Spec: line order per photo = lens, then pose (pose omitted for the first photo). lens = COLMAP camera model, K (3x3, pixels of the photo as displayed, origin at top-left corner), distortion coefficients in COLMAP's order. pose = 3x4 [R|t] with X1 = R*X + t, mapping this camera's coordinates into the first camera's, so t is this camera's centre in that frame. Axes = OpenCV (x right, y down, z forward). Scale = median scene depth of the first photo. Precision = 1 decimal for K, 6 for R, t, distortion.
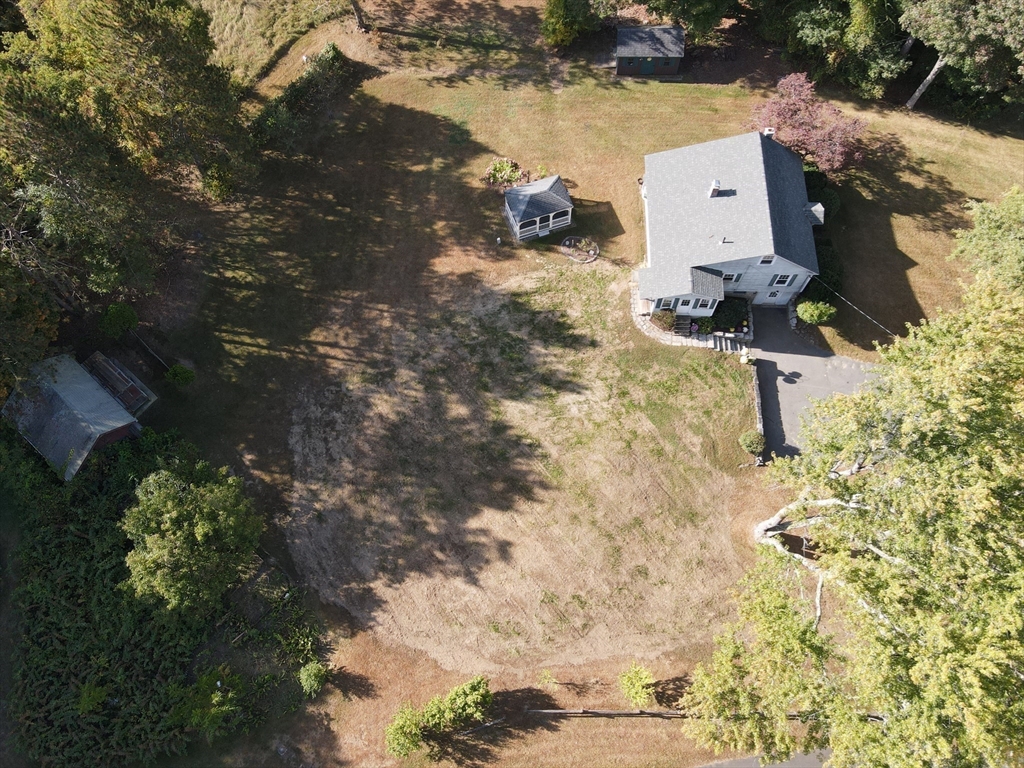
lens RADIAL K [[756.8, 0, 508.2], [0, 756.8, 377.3], [0, 0, 1]] dist [-0.003658, 0.045788]
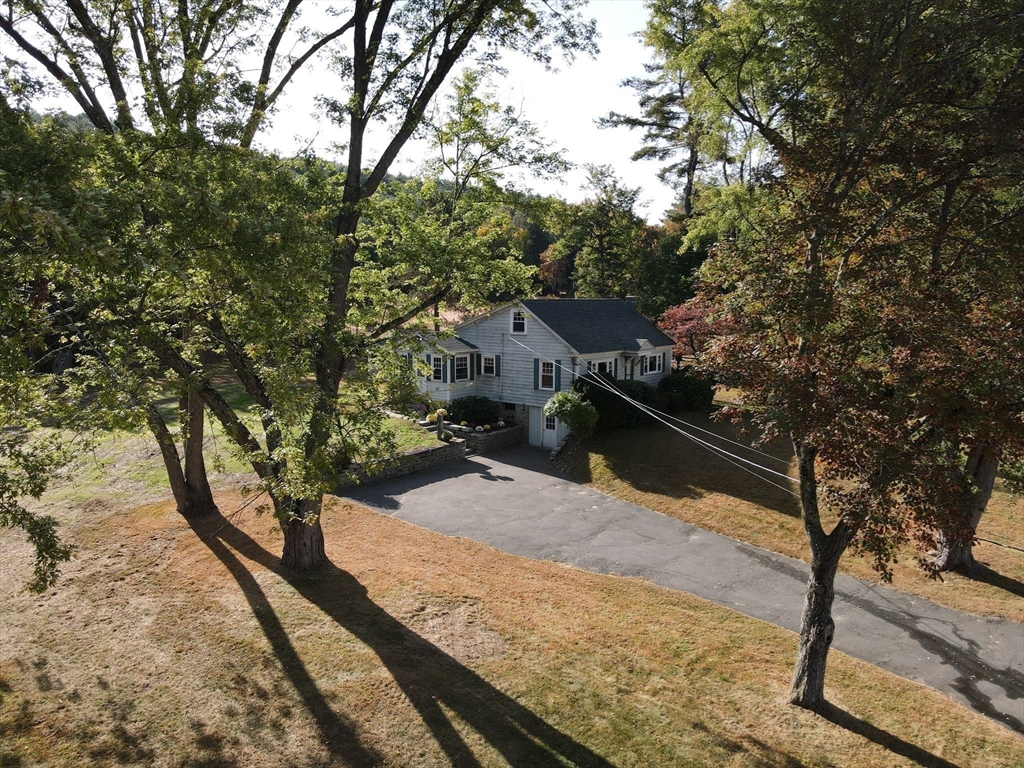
lens RADIAL K [[756.8, 0, 508.2], [0, 756.8, 377.3], [0, 0, 1]] dist [-0.003658, 0.045788]
pose [[0.799667, 0.096510, -0.592637, 0.733297], [-0.561435, 0.470133, -0.681004, 0.367425], [0.212895, 0.877303, 0.430133, 0.666438]]
